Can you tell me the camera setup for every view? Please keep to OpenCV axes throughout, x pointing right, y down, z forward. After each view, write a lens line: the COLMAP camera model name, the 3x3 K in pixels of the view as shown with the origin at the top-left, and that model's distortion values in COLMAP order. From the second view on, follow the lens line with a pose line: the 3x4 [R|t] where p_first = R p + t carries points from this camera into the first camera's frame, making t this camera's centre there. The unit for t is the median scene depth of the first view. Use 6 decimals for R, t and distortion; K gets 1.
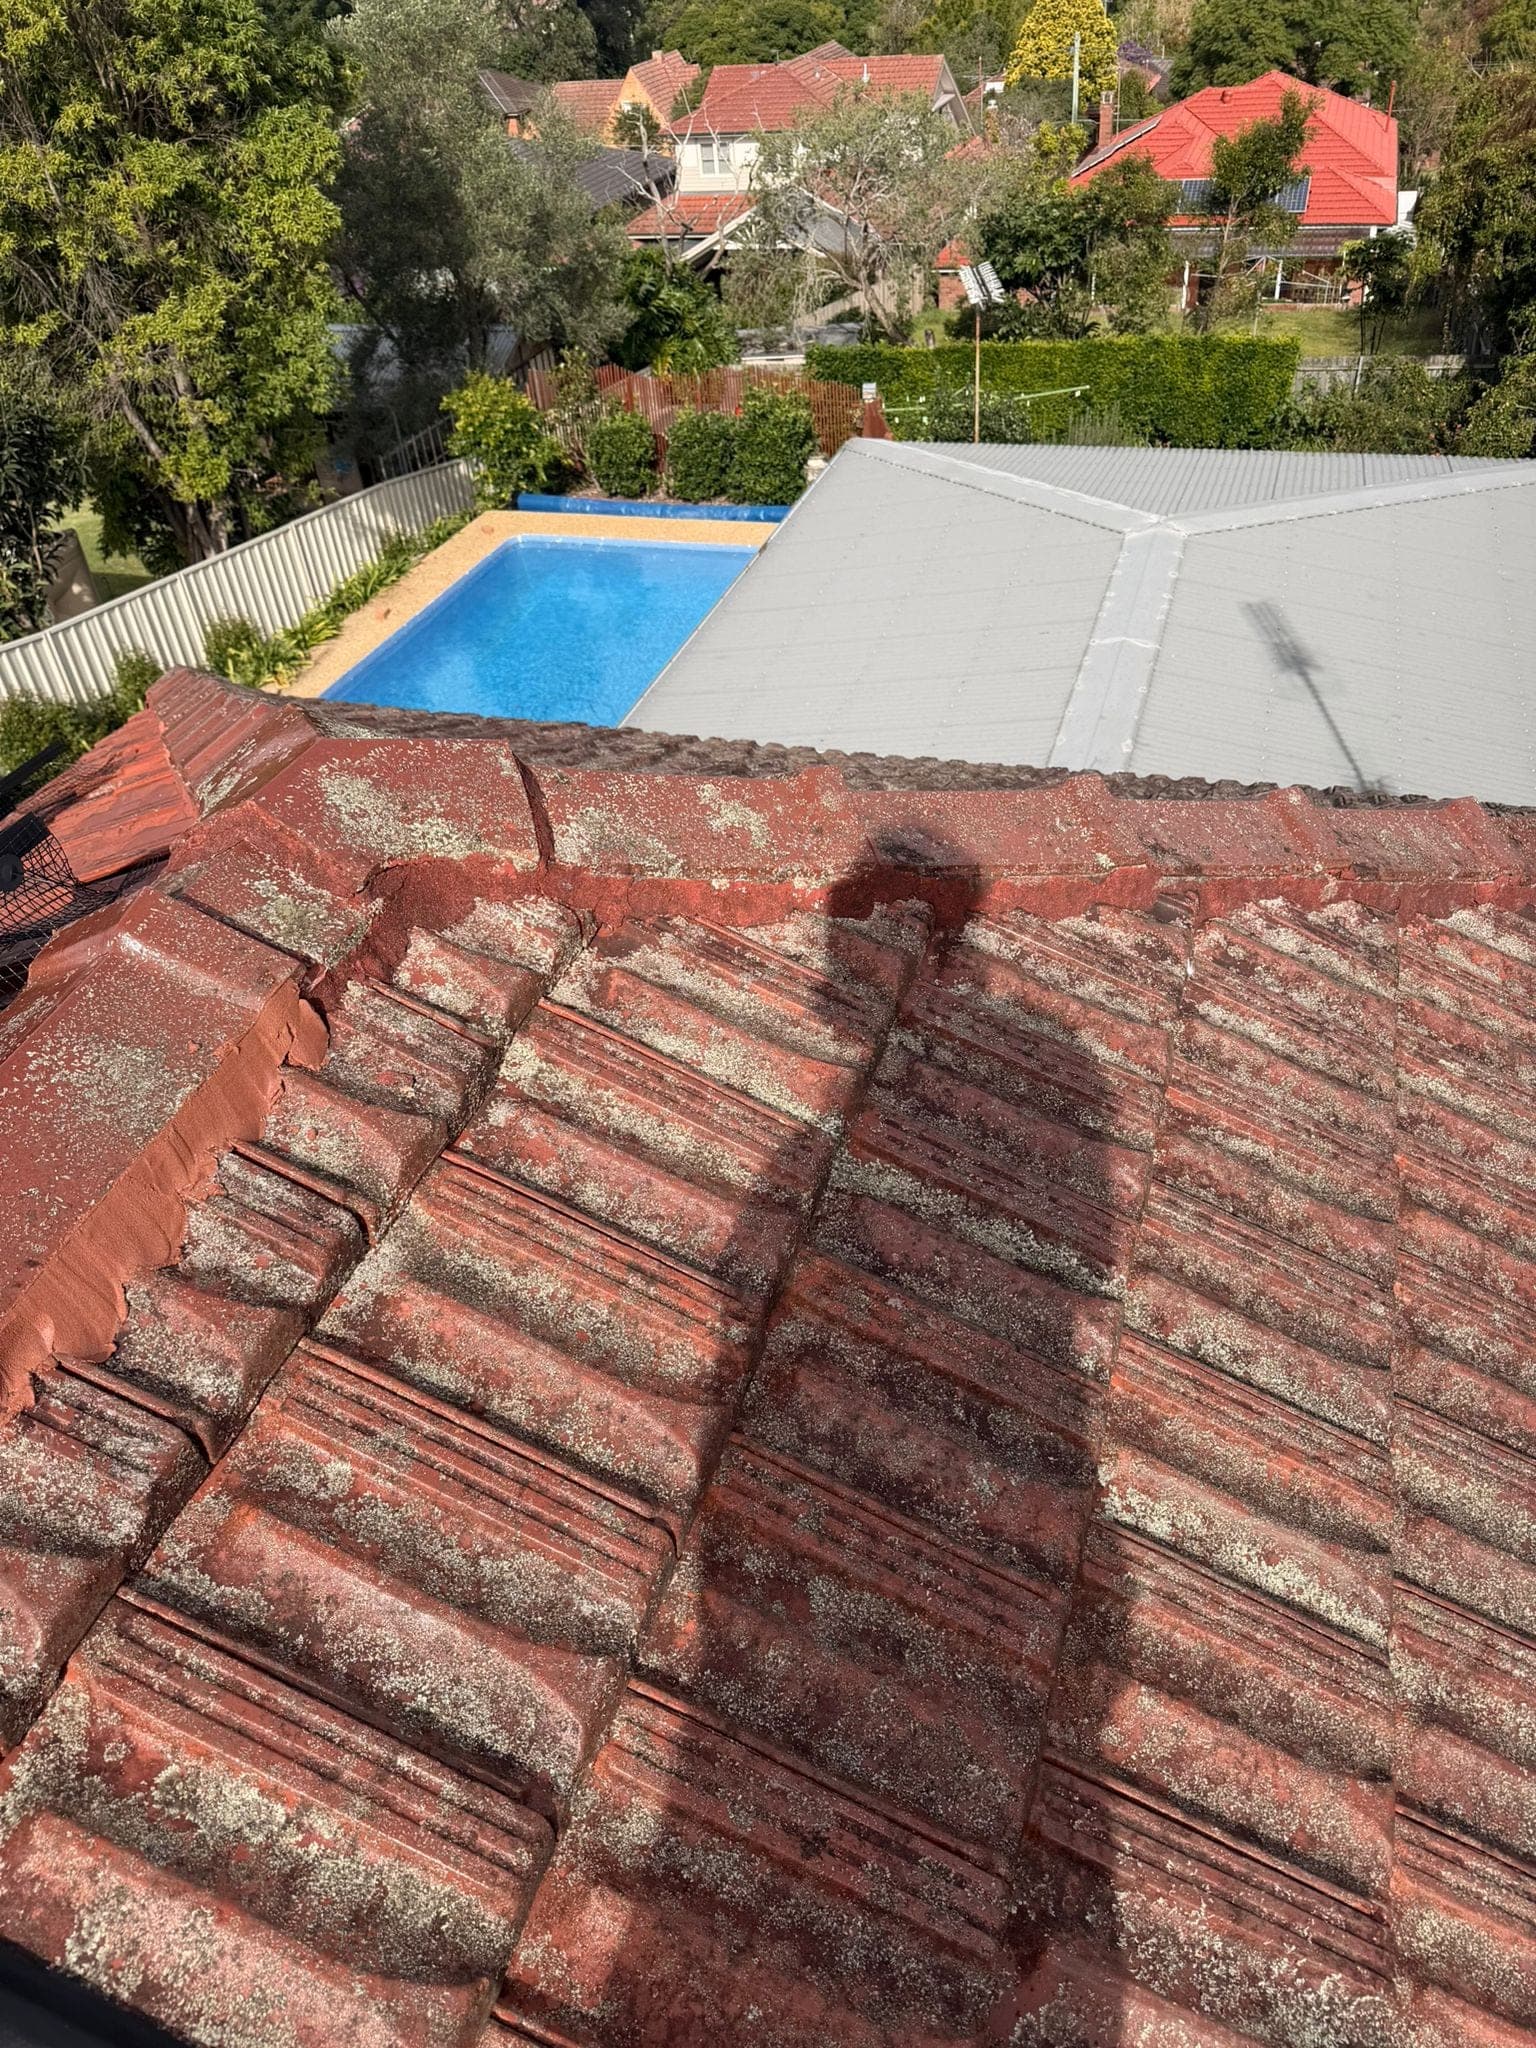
lens RADIAL K [[1439.6, 0, 771.7], [0, 1439.6, 1009.2], [0, 0, 1]] dist [0.016326, -0.023787]
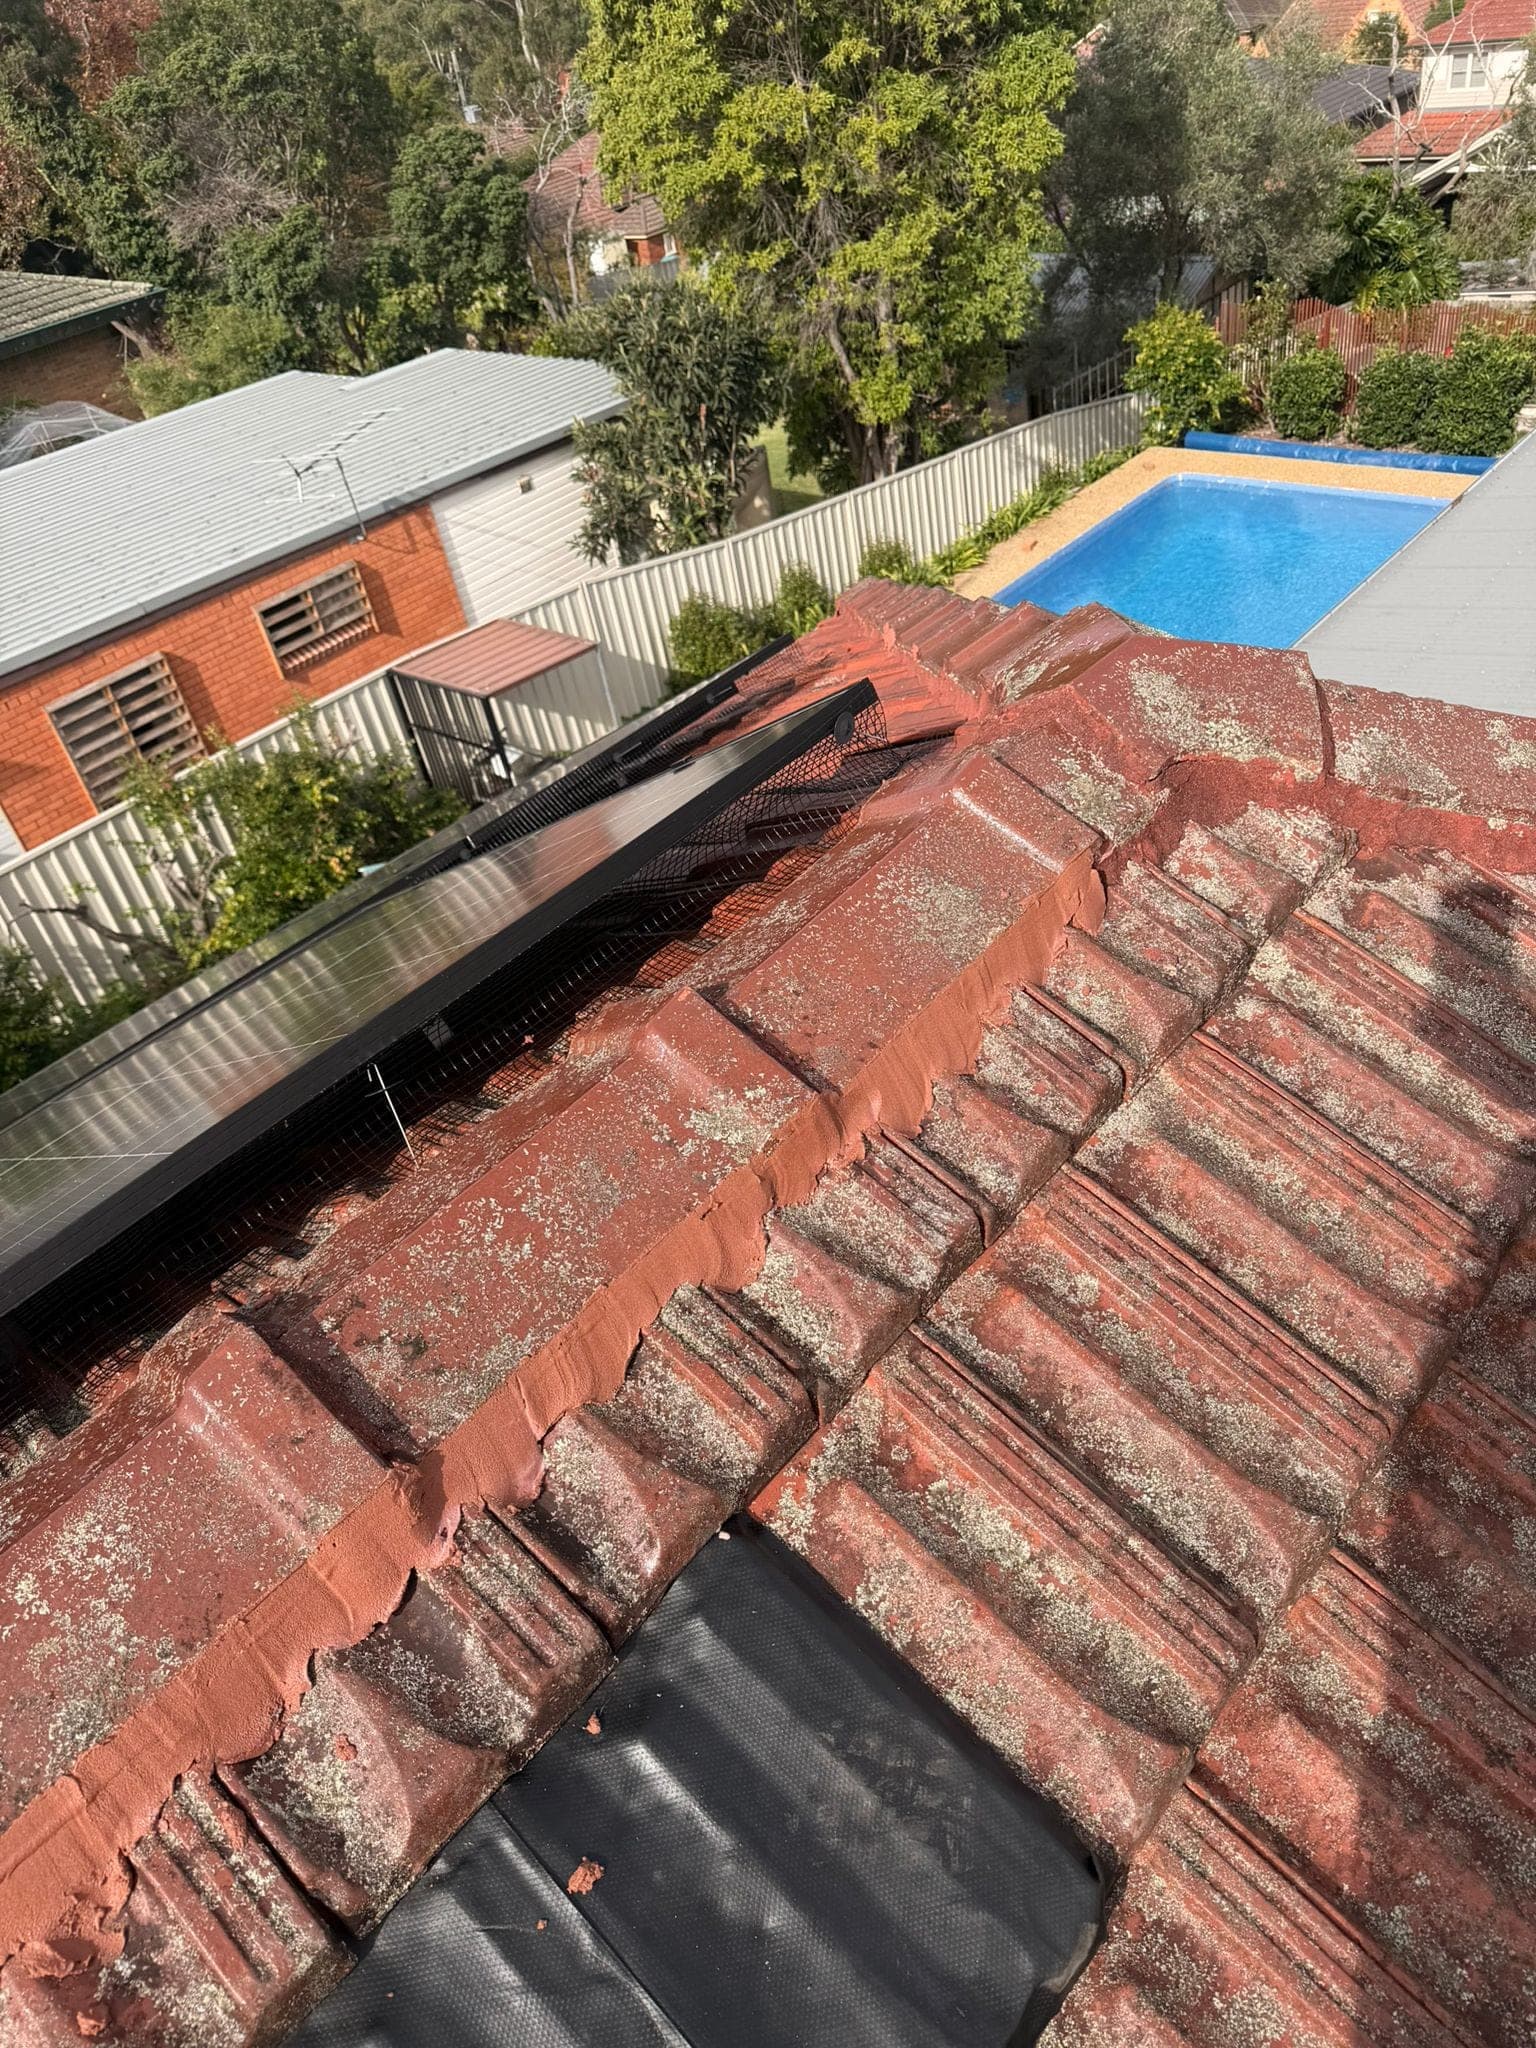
lens RADIAL K [[1439.6, 0, 792.5], [0, 1439.6, 1010.3], [0, 0, 1]] dist [0.016326, -0.023787]
pose [[0.917439, 0.187102, -0.351139, -0.088791], [-0.173109, 0.982330, 0.071138, 0.040405], [0.358245, -0.004479, 0.933617, -0.065531]]
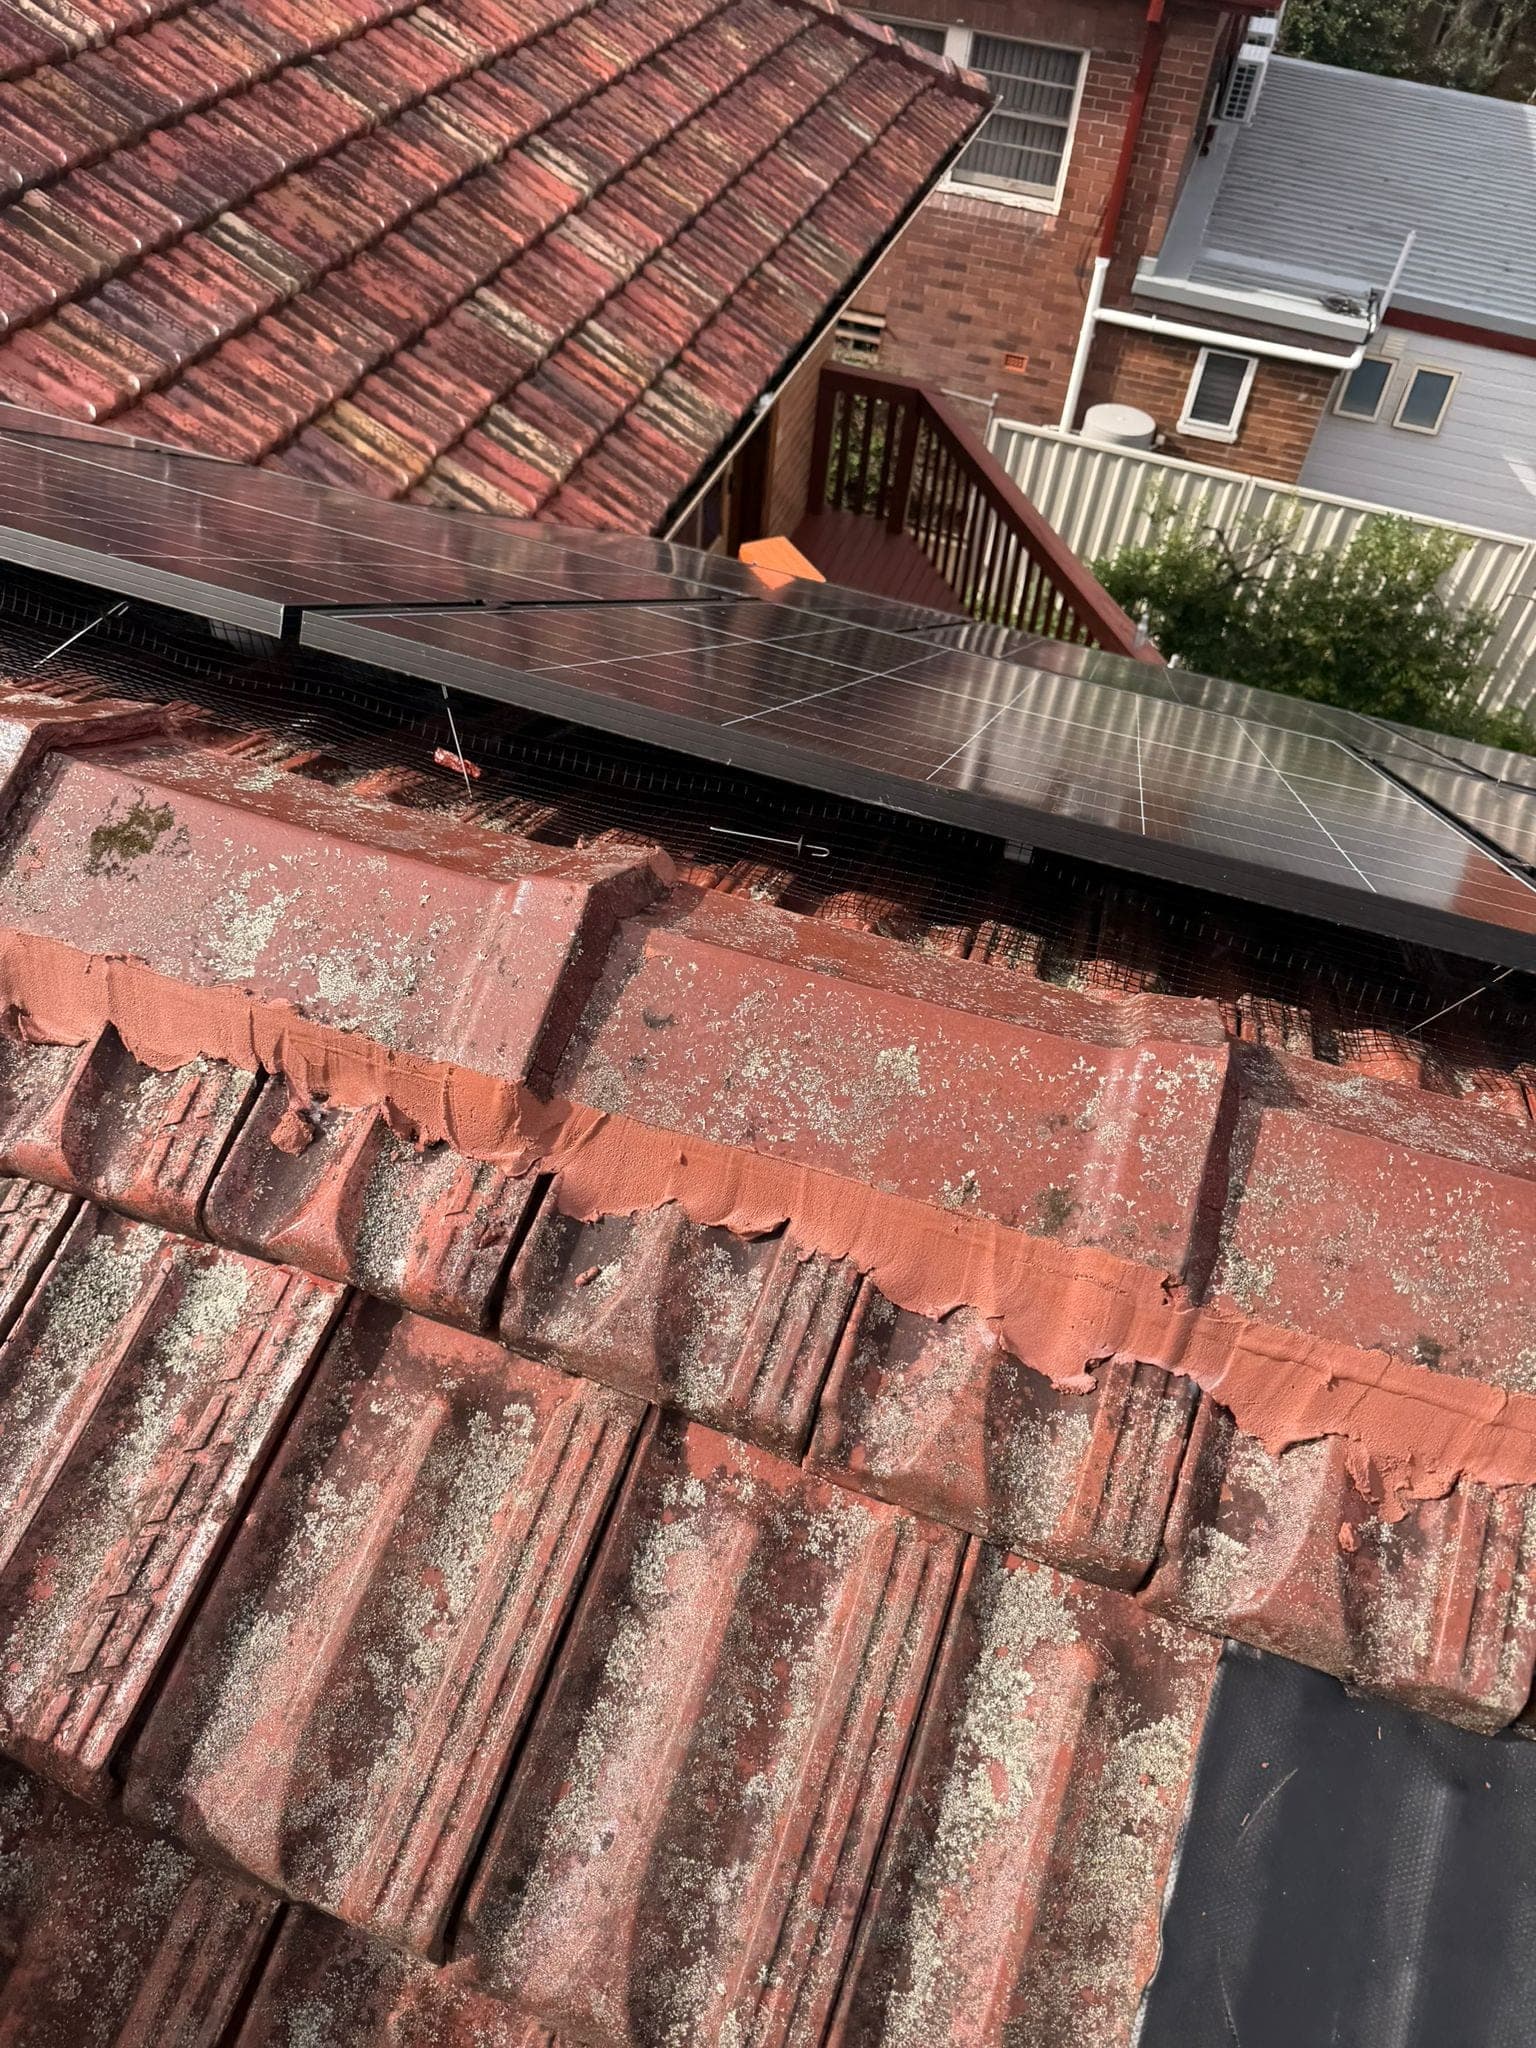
lens RADIAL K [[1448.3, 0, 755.5], [0, 1448.3, 1045.6], [0, 0, 1]] dist [0.025161, -0.039485]
pose [[0.004913, 0.789417, -0.613838, -0.205447], [-0.688454, 0.447875, 0.570473, 0.186648], [0.725264, 0.419797, 0.545677, -0.195160]]
